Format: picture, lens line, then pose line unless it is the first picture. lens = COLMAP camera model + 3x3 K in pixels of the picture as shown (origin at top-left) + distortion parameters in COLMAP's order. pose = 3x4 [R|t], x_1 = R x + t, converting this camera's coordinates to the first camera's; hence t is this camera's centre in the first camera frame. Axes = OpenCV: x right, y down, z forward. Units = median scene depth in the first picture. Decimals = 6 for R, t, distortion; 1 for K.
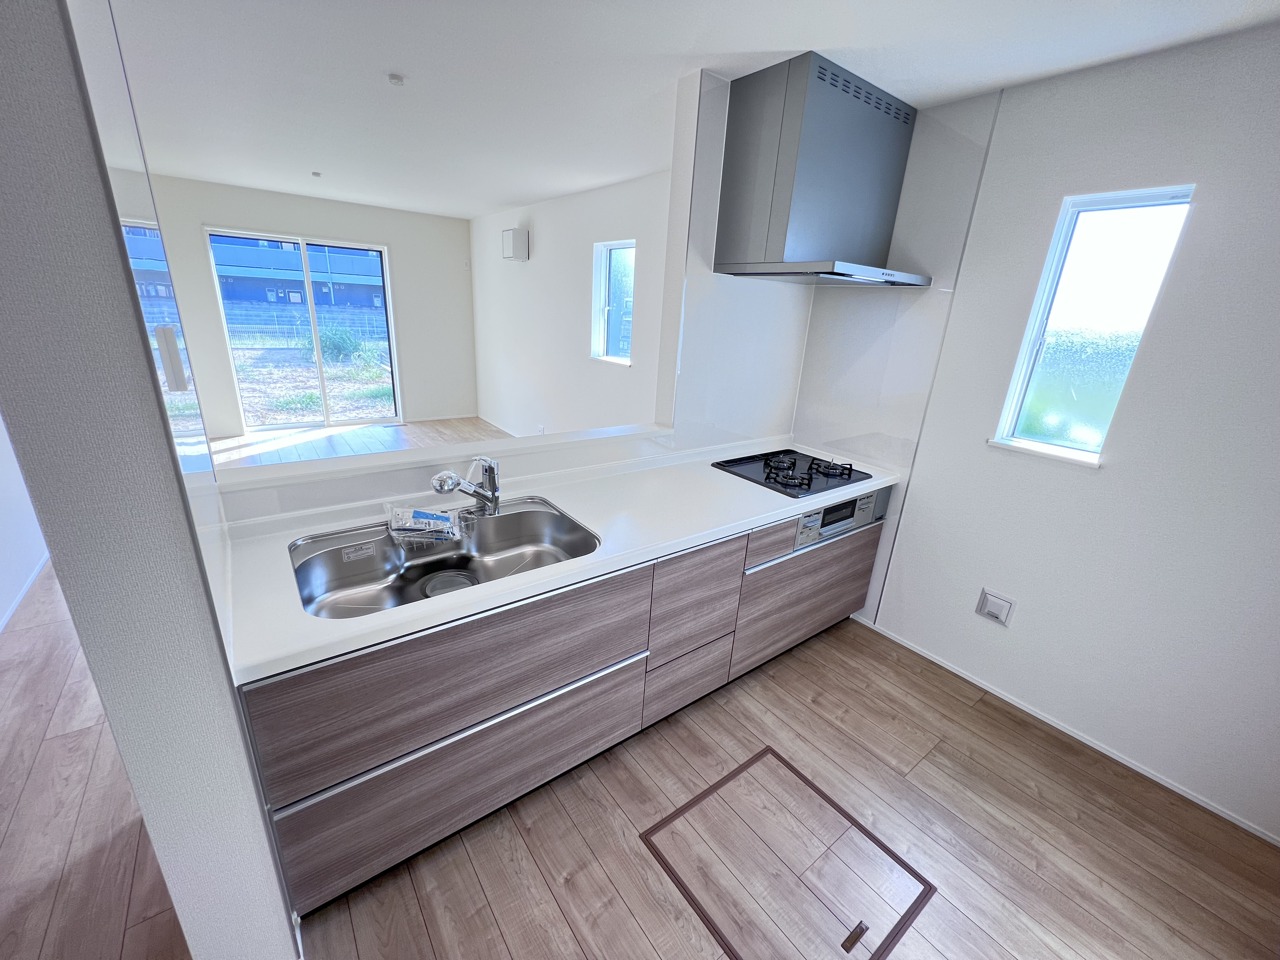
lens RADIAL K [[512.5, 0, 640.0], [0, 512.5, 480.0], [0, 0, 1]] dist [-0.001913, 0.000481]
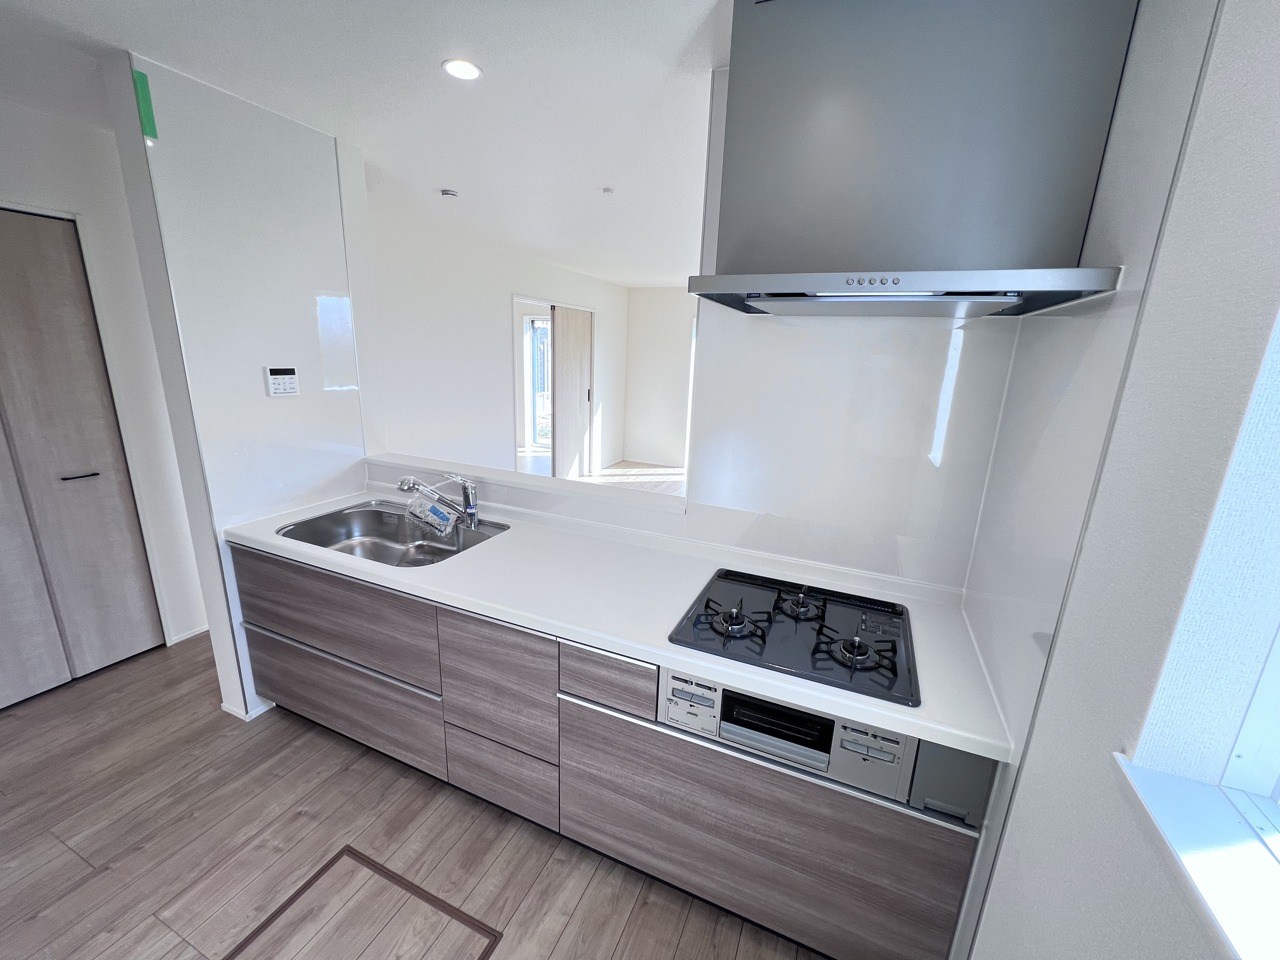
lens RADIAL K [[512.5, 0, 640.0], [0, 512.5, 480.0], [0, 0, 1]] dist [-0.001913, 0.000481]
pose [[0.493436, 0.176056, -0.851778, 0.888555], [-0.289302, 0.956762, 0.030163, -0.185105], [0.820259, 0.231538, 0.523034, 0.655808]]
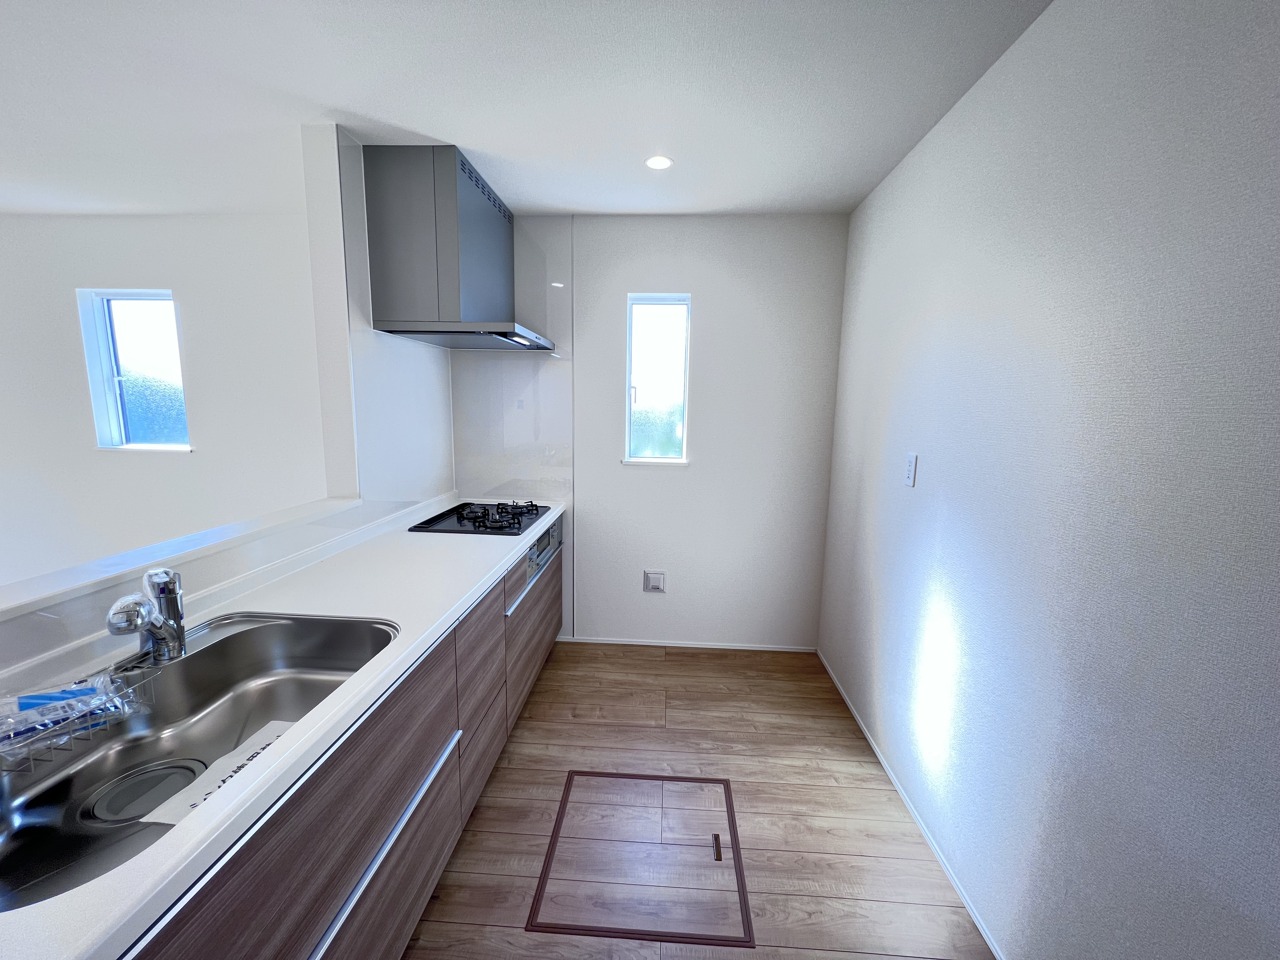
lens RADIAL K [[513.4, 0, 640.0], [0, 513.4, 480.0], [0, 0, 1]] dist [-0.000908, 0.000028]
pose [[0.648156, -0.155880, 0.745382, -0.347405], [0.262069, 0.964695, -0.026140, 0.020949], [-0.714992, 0.212285, 0.666125, 0.092832]]
